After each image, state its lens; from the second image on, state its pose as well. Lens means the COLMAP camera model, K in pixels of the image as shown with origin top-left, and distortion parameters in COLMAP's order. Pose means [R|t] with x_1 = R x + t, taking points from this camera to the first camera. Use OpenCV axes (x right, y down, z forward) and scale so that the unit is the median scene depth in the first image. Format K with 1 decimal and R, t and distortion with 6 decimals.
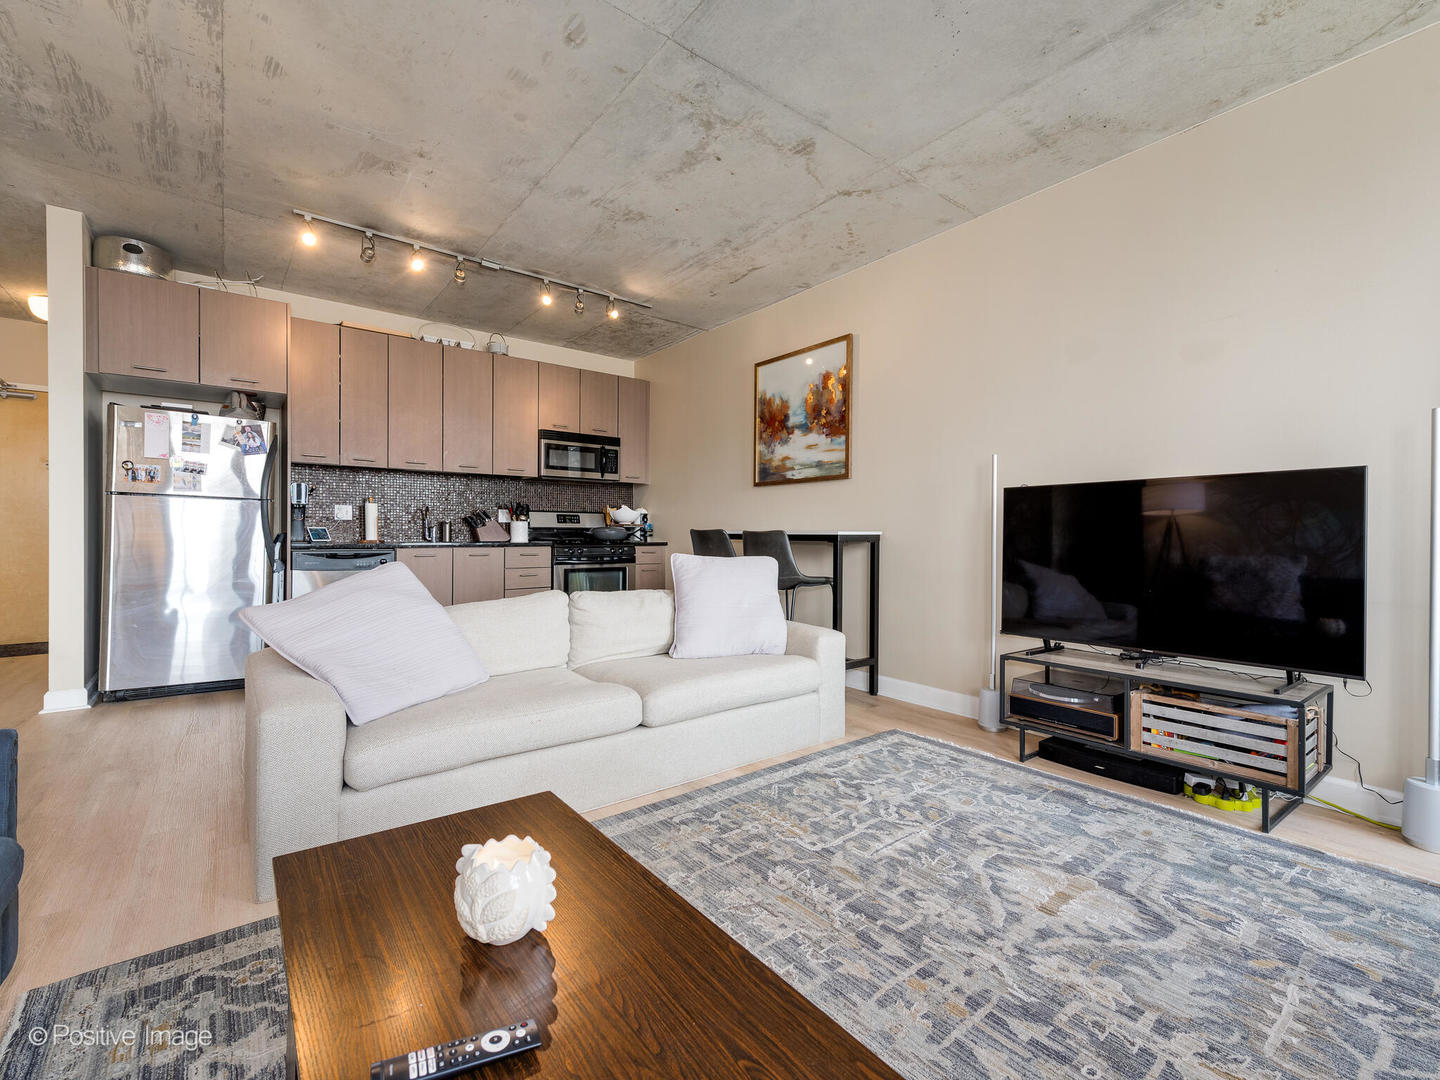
lens RADIAL K [[635.0, 0, 718.0], [0, 635.0, 535.2], [0, 0, 1]] dist [0.008394, -0.001361]
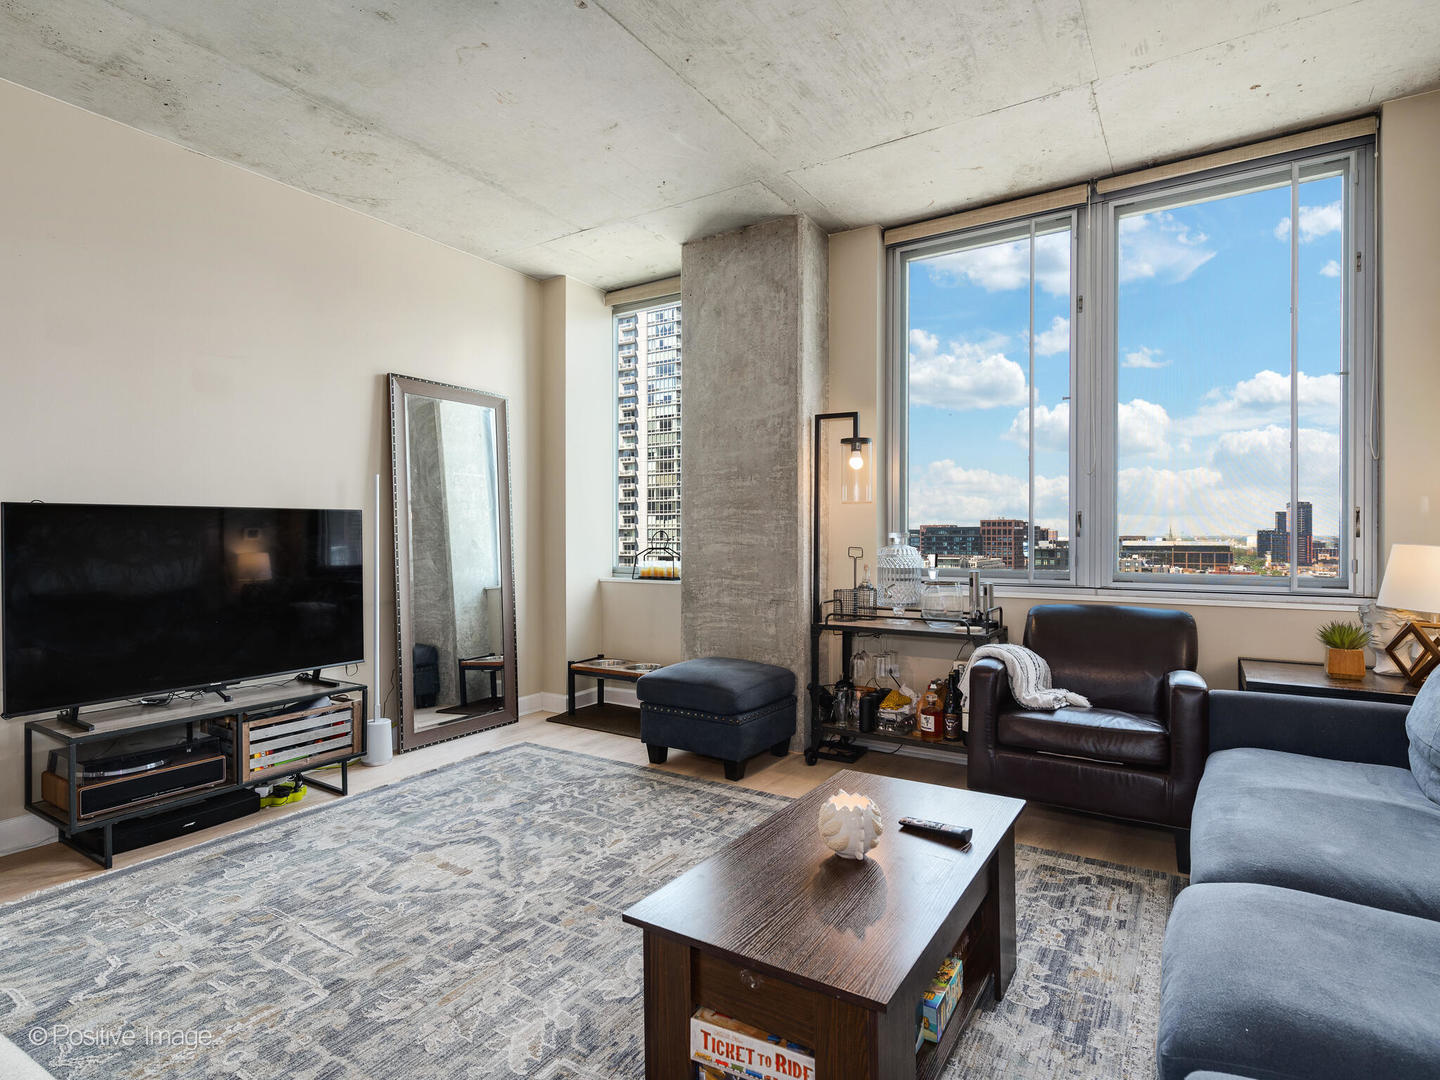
lens RADIAL K [[752.8, 0, 720.8], [0, 752.8, 533.5], [0, 0, 1]] dist [0.007479, -0.004242]
pose [[-0.334876, -0.004431, 0.942252, -0.462634], [0.002969, 0.999979, 0.005758, -0.036174], [-0.942258, 0.004726, -0.334856, 0.455446]]
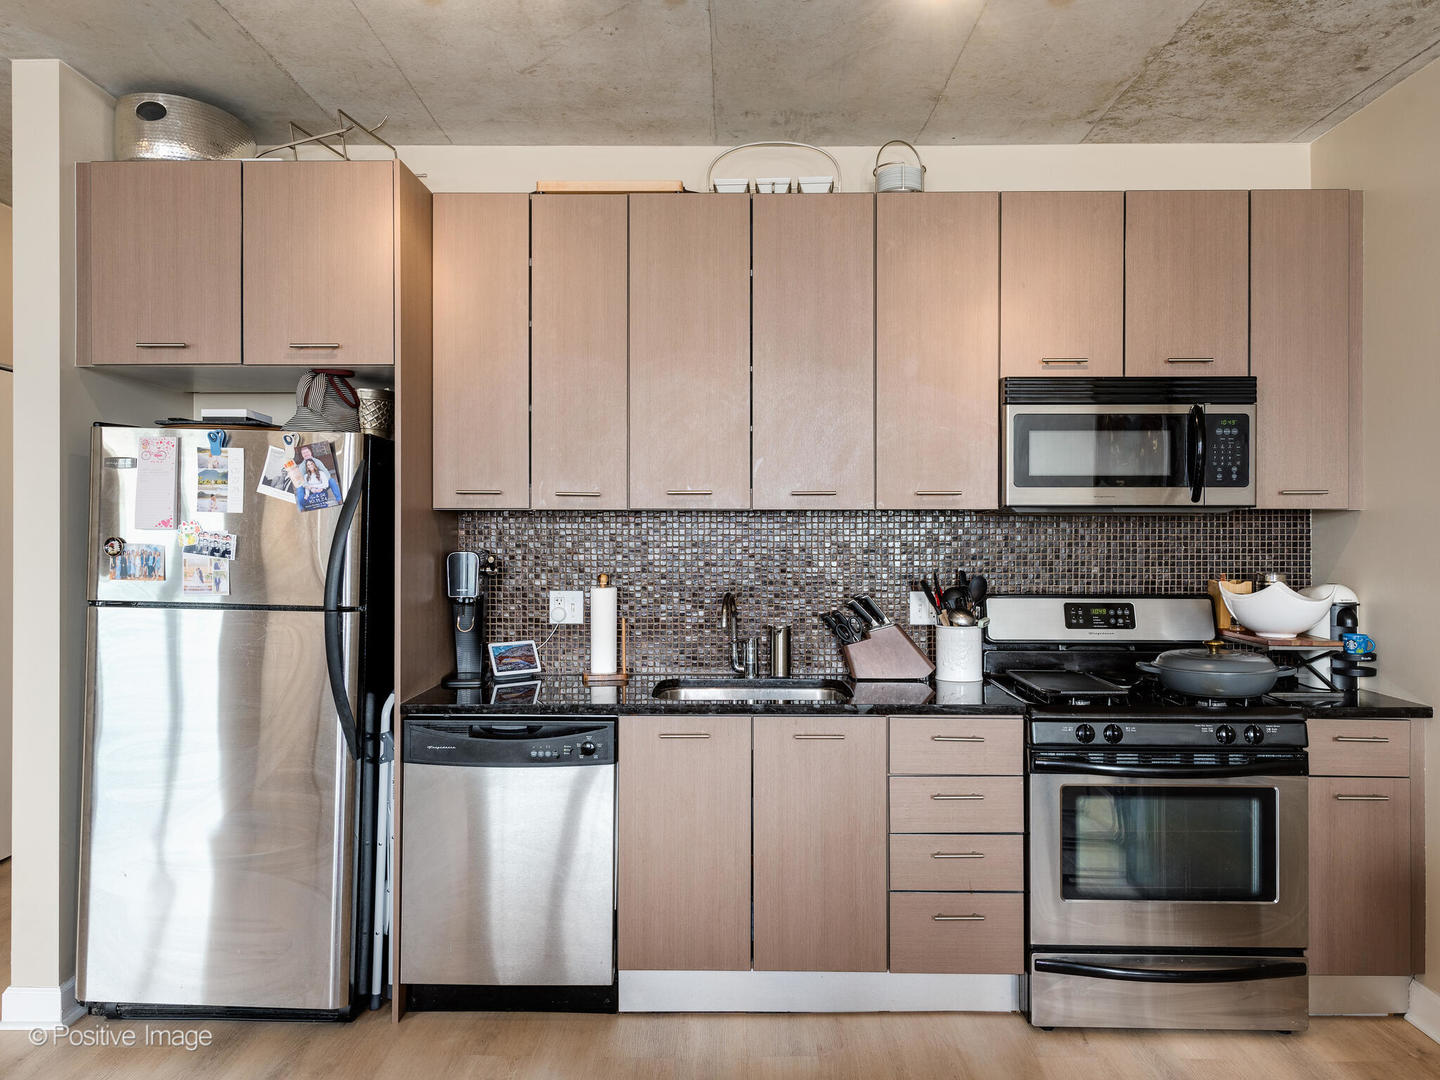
lens RADIAL K [[1080.3, 0, 713.5], [0, 1080.3, 527.2], [0, 0, 1]] dist [0.019878, -0.013694]
pose [[0.781521, -0.010477, -0.623791, -0.037458], [0.002853, 0.999909, -0.013220, -0.107413], [0.623872, 0.008552, 0.781480, 0.605957]]
